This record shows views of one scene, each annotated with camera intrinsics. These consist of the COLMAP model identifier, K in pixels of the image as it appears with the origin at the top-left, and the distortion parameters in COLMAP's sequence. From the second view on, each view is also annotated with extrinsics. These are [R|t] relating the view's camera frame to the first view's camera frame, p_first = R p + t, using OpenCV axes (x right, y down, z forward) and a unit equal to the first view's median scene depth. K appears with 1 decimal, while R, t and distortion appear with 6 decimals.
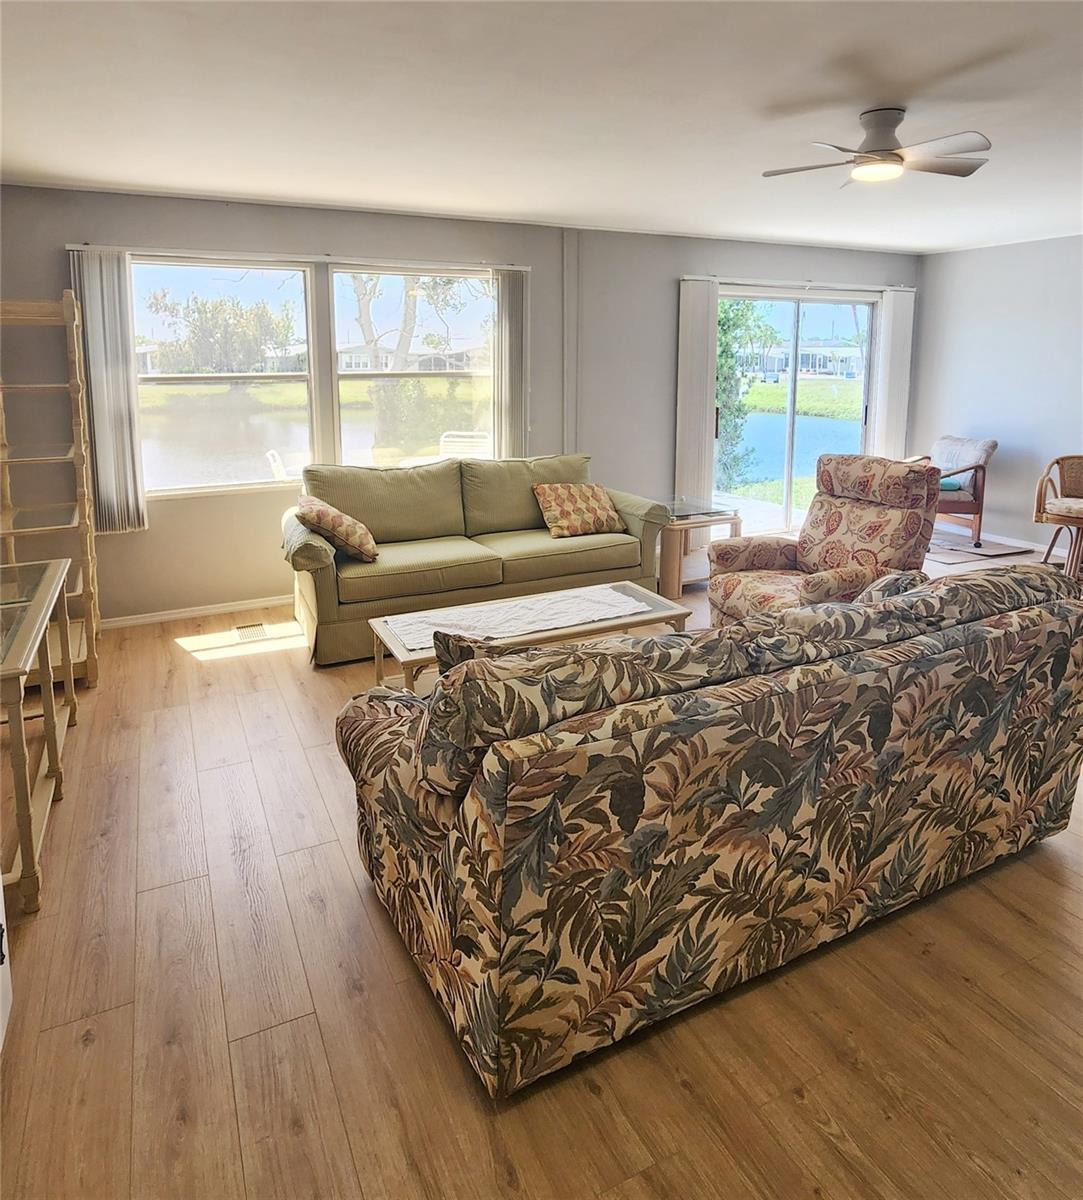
lens RADIAL K [[763.6, 0, 536.4], [0, 763.6, 555.2], [0, 0, 1]] dist [0.007943, -0.005778]
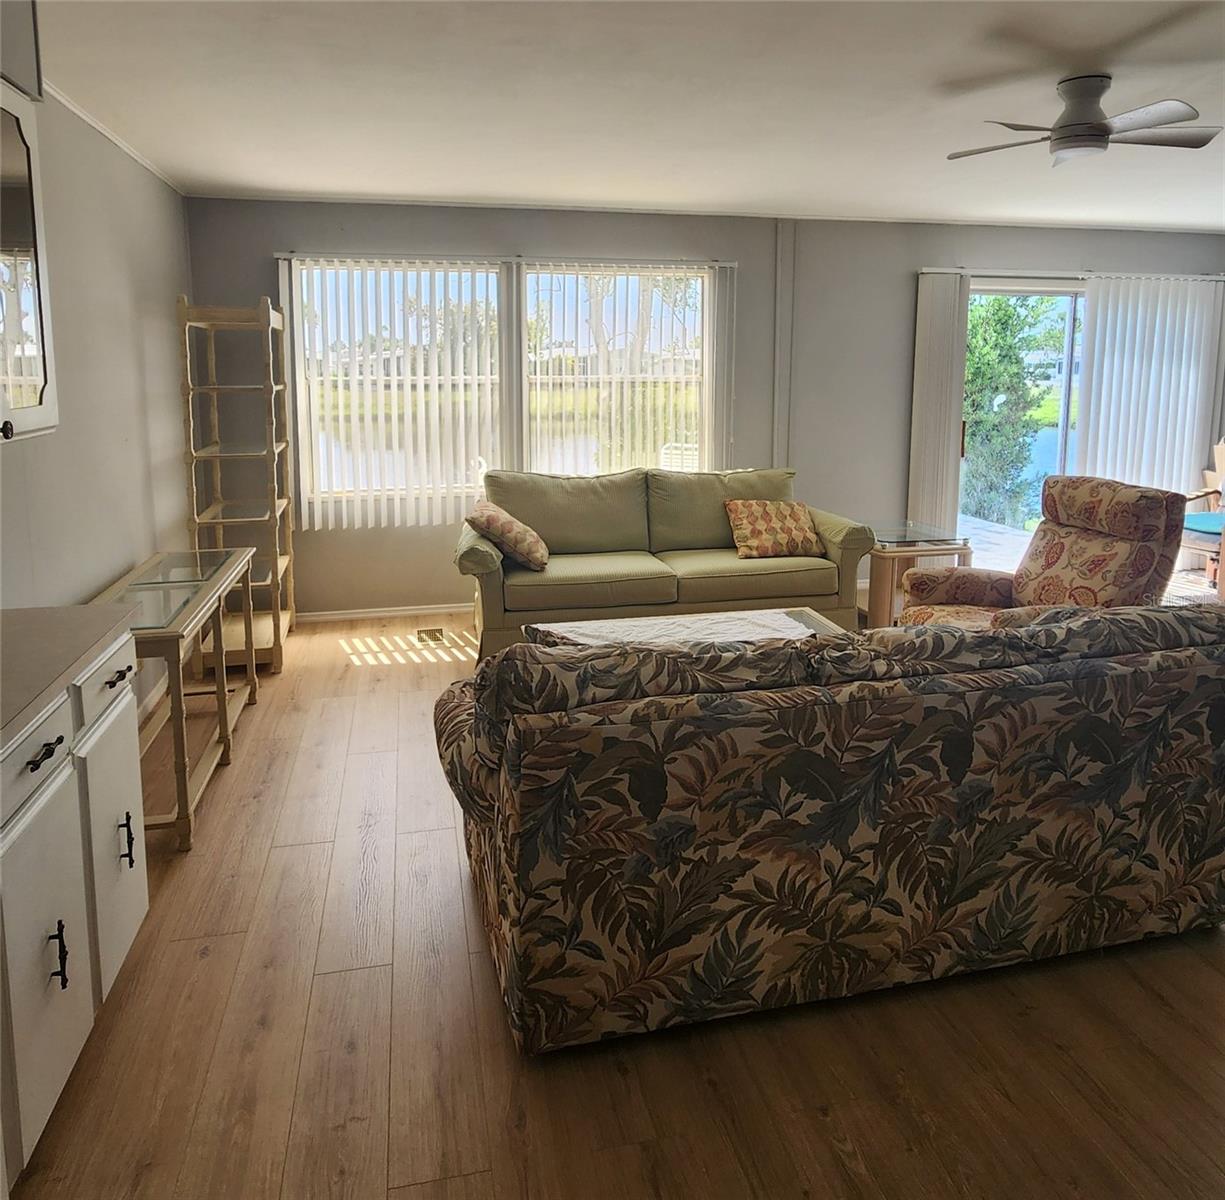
lens RADIAL K [[862.1, 0, 612.8], [0, 862.1, 599.4], [0, 0, 1]] dist [0.007130, -0.002917]
pose [[0.973815, 0.062786, -0.218502, 0.224816], [-0.059665, 0.998000, 0.020860, 0.031610], [0.219374, -0.007277, 0.975614, -0.111302]]
